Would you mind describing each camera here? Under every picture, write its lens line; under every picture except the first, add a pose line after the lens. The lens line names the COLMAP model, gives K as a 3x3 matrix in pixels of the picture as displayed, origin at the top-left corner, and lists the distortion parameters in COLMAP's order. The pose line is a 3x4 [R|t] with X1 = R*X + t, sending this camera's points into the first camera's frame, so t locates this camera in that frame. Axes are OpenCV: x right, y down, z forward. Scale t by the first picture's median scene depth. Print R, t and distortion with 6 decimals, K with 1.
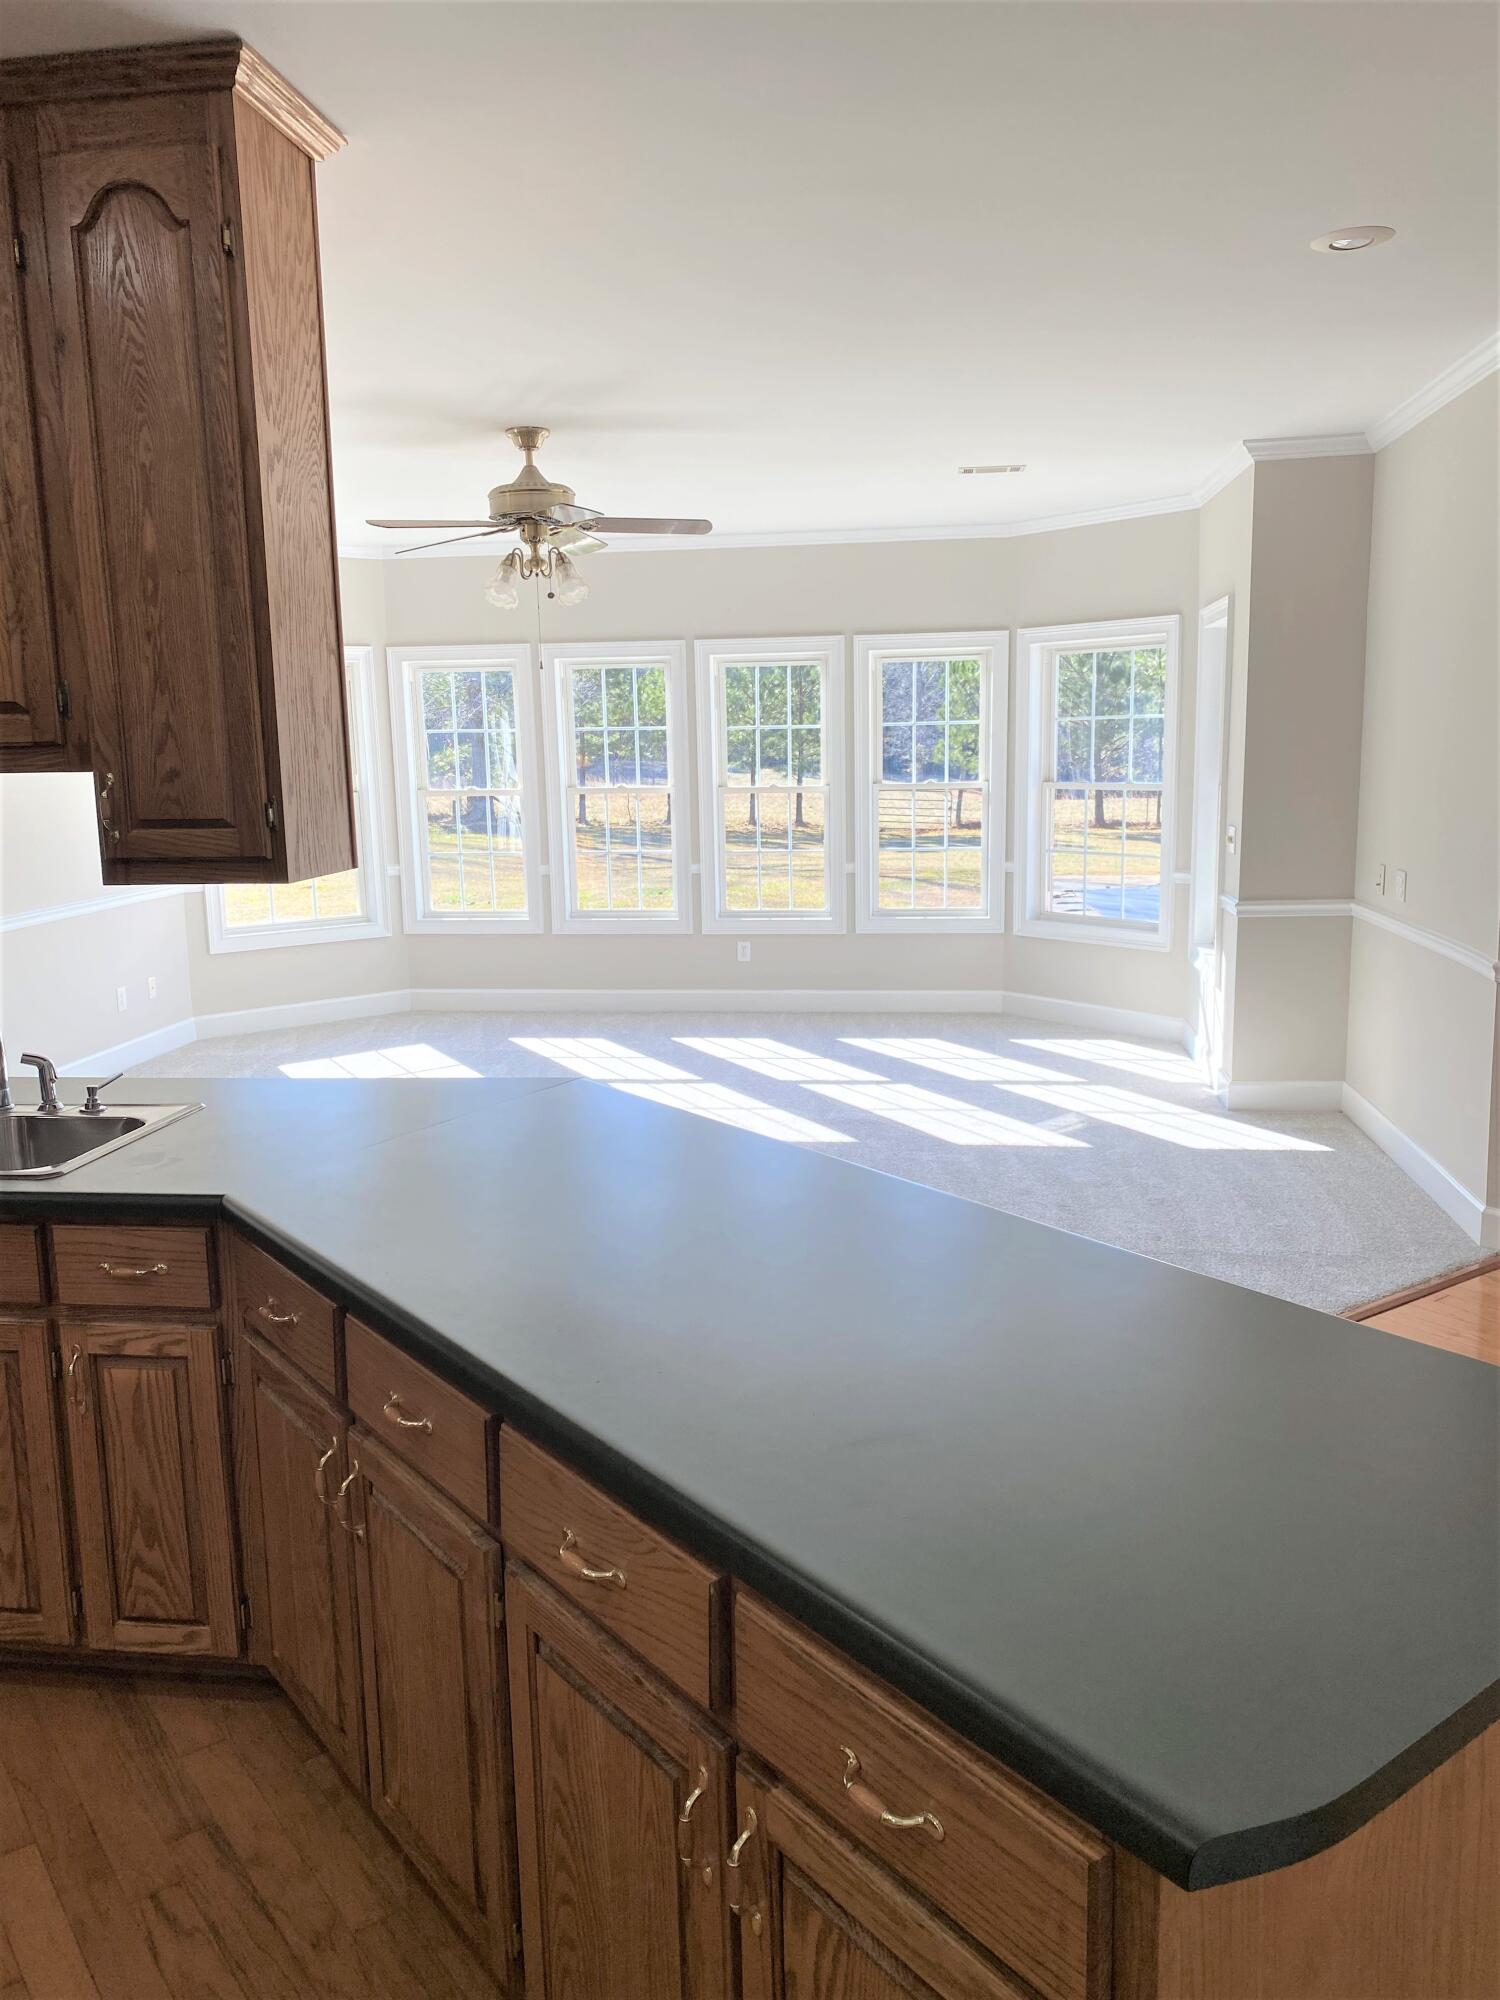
lens RADIAL K [[1514.7, 0, 757.5], [0, 1514.7, 985.0], [0, 0, 1]] dist [0.062041, -0.036463]
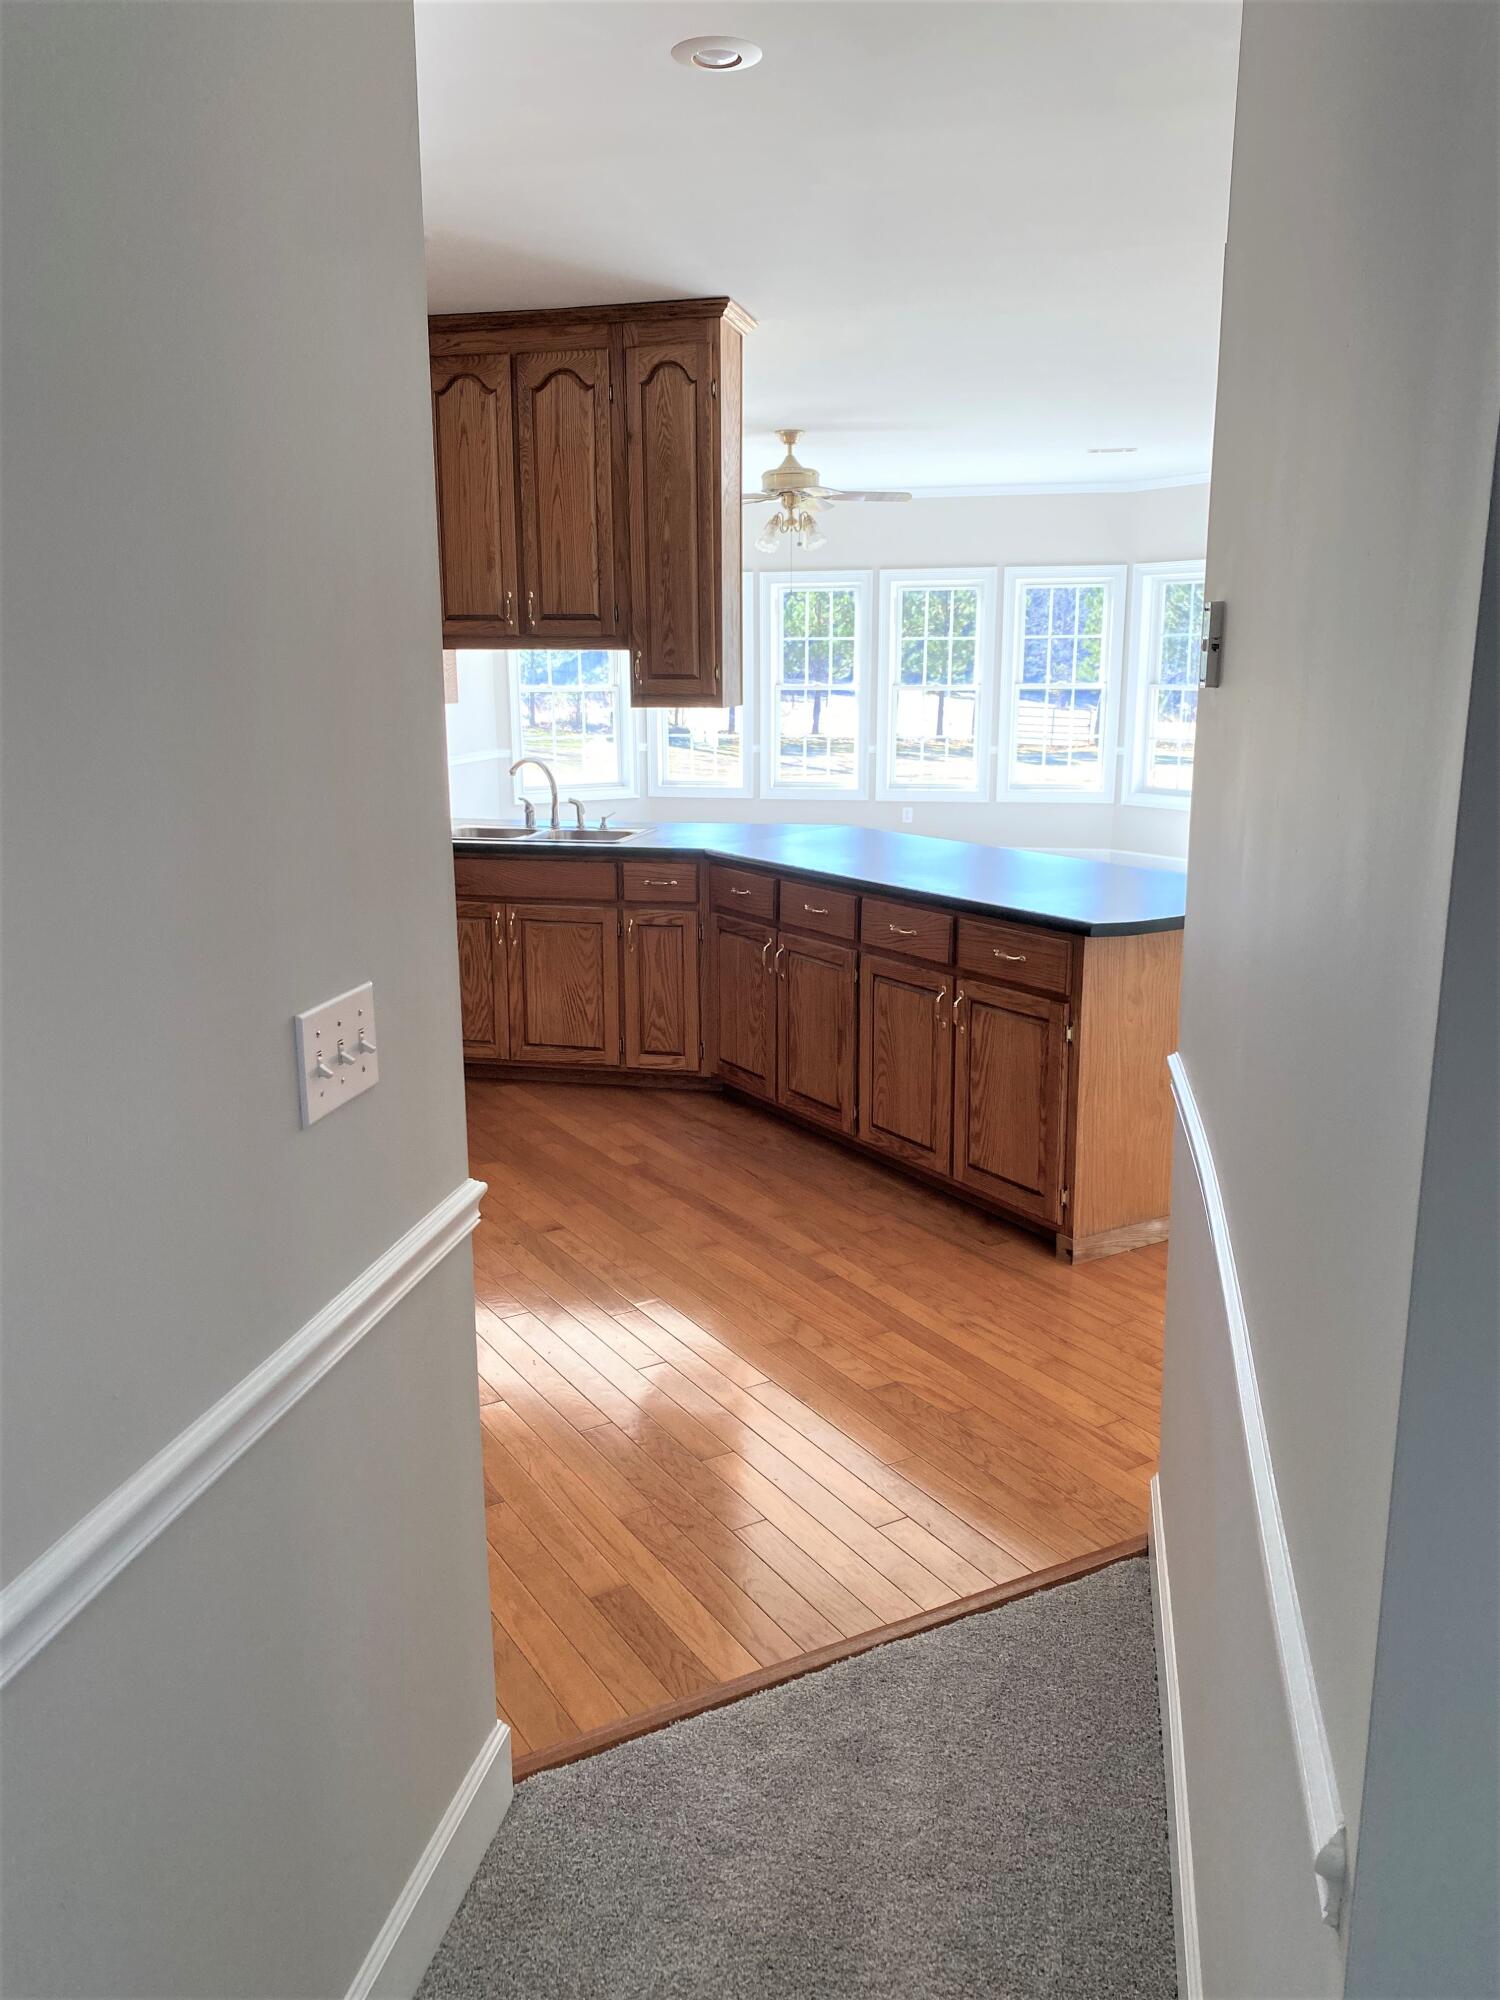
lens RADIAL K [[1514.7, 0, 735.6], [0, 1514.7, 999.4], [0, 0, 1]] dist [0.062041, -0.036463]
pose [[0.994699, 0.035034, -0.096676, -0.040446], [-0.029178, 0.997691, 0.061336, 0.097753], [0.098601, -0.058190, 0.993424, -0.509533]]
